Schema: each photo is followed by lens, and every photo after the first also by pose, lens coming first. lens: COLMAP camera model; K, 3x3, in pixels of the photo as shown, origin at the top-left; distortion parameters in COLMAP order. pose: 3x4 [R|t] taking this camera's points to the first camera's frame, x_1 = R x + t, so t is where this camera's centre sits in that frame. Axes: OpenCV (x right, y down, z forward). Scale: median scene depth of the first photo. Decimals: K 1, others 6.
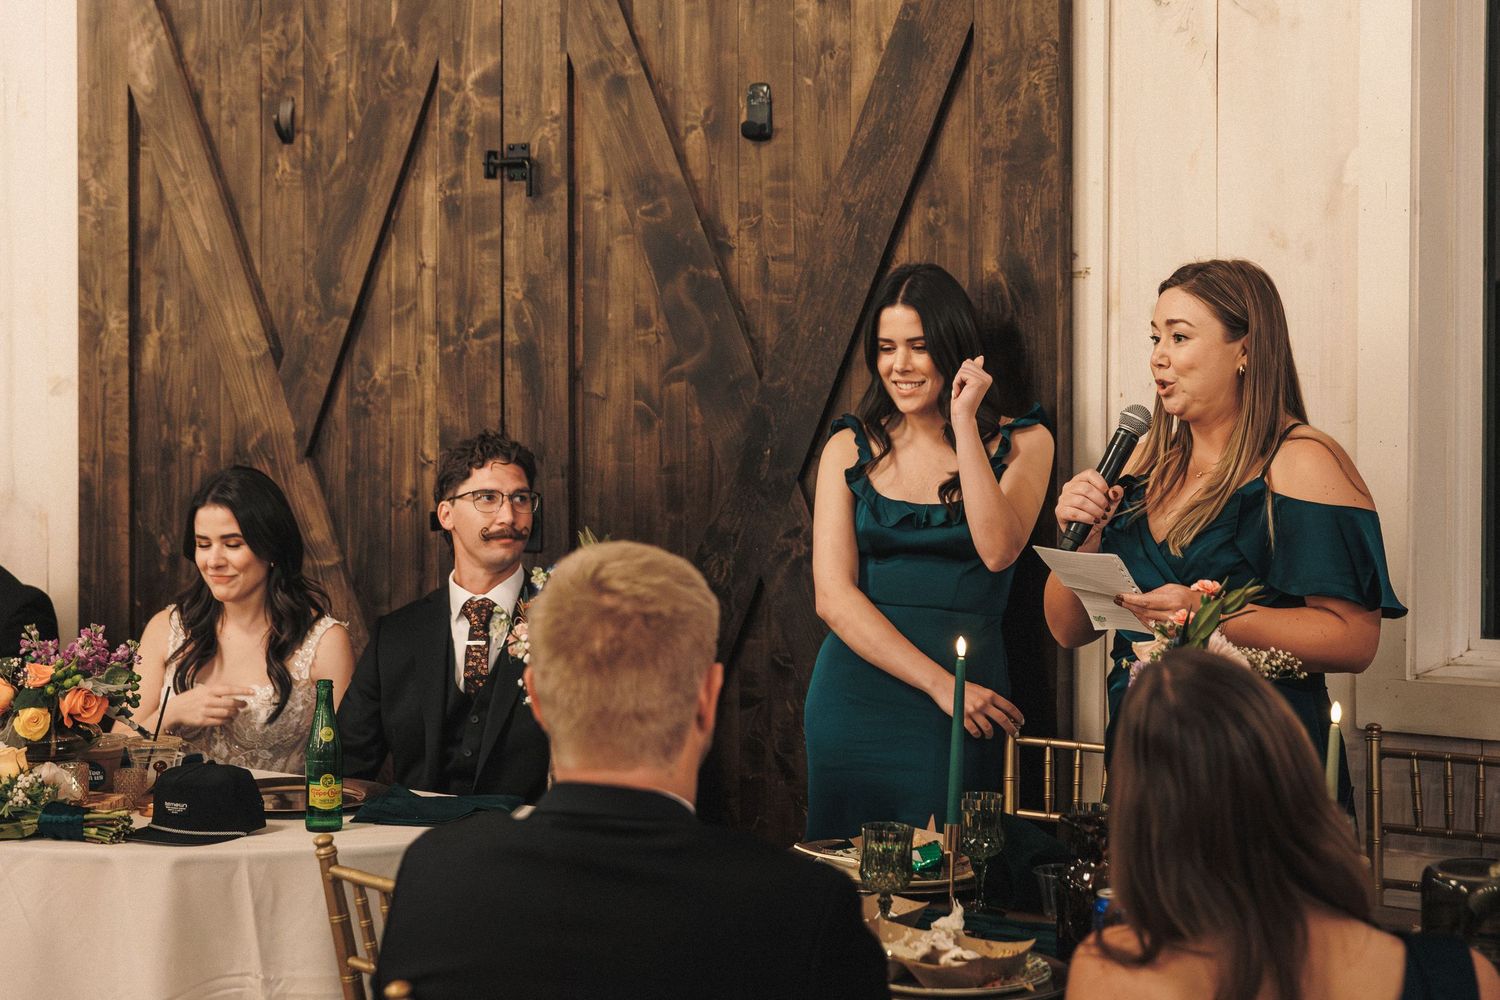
lens RADIAL K [[2892.5, 0, 753.6], [0, 2892.5, 485.7], [0, 0, 1]] dist [-0.042557, 0.000000]
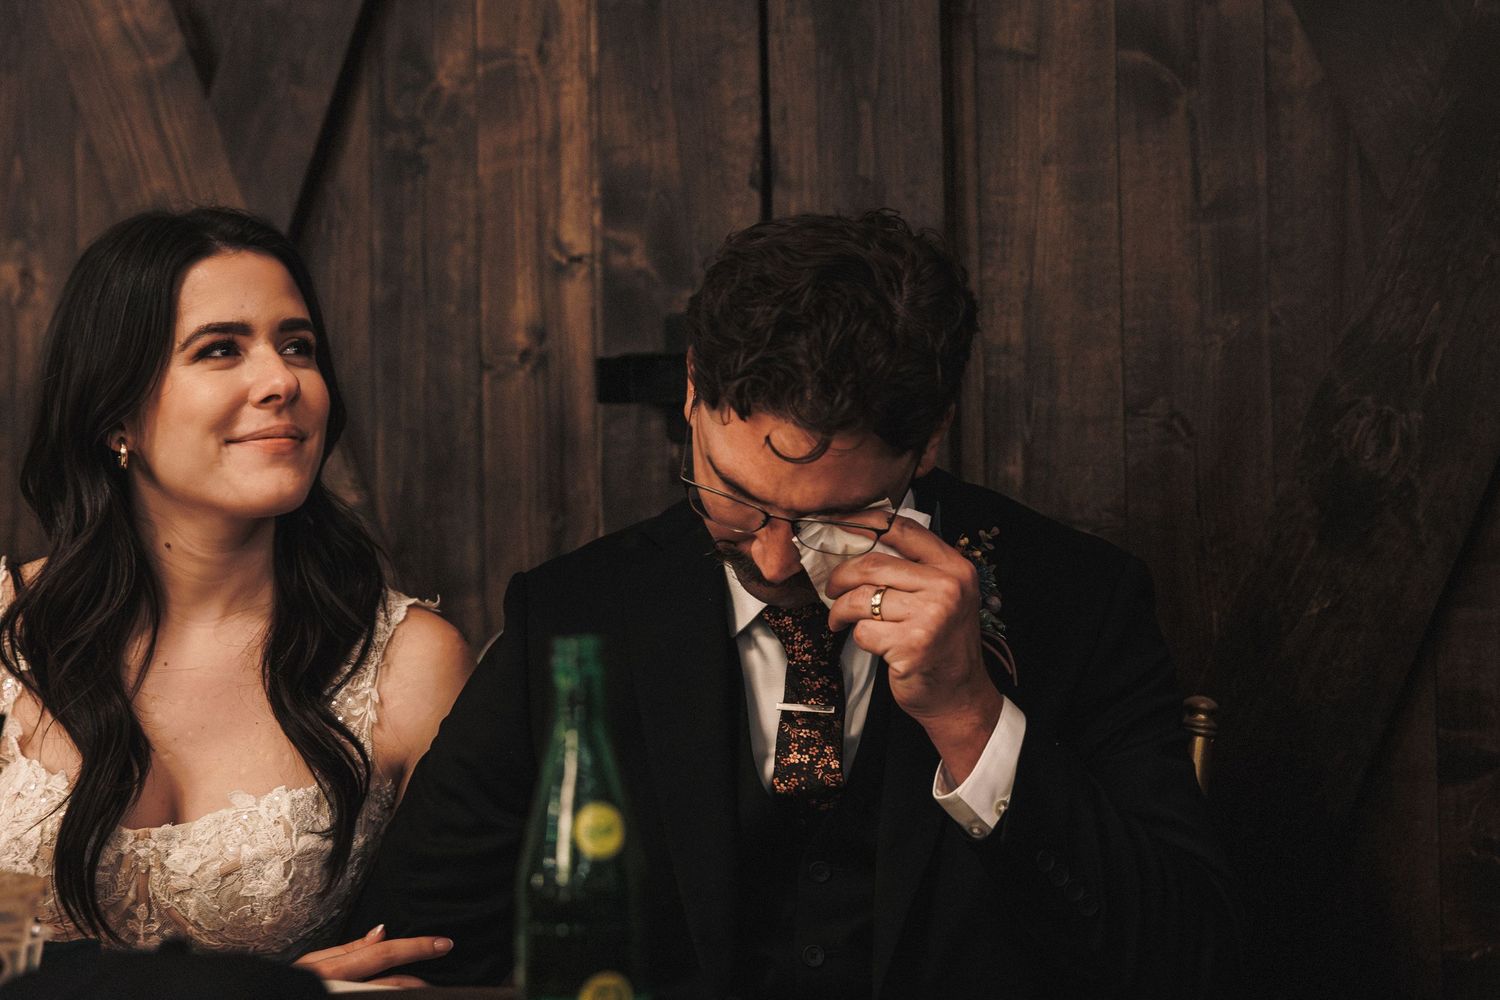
lens RADIAL K [[2906.6, 0, 745.4], [0, 2906.6, 508.2], [0, 0, 1]] dist [-0.014732, 0.000000]
pose [[0.997219, -0.020349, 0.071699, -0.117899], [0.024687, 0.997884, -0.060154, 0.055802], [-0.070323, 0.061757, 0.995611, 0.561145]]
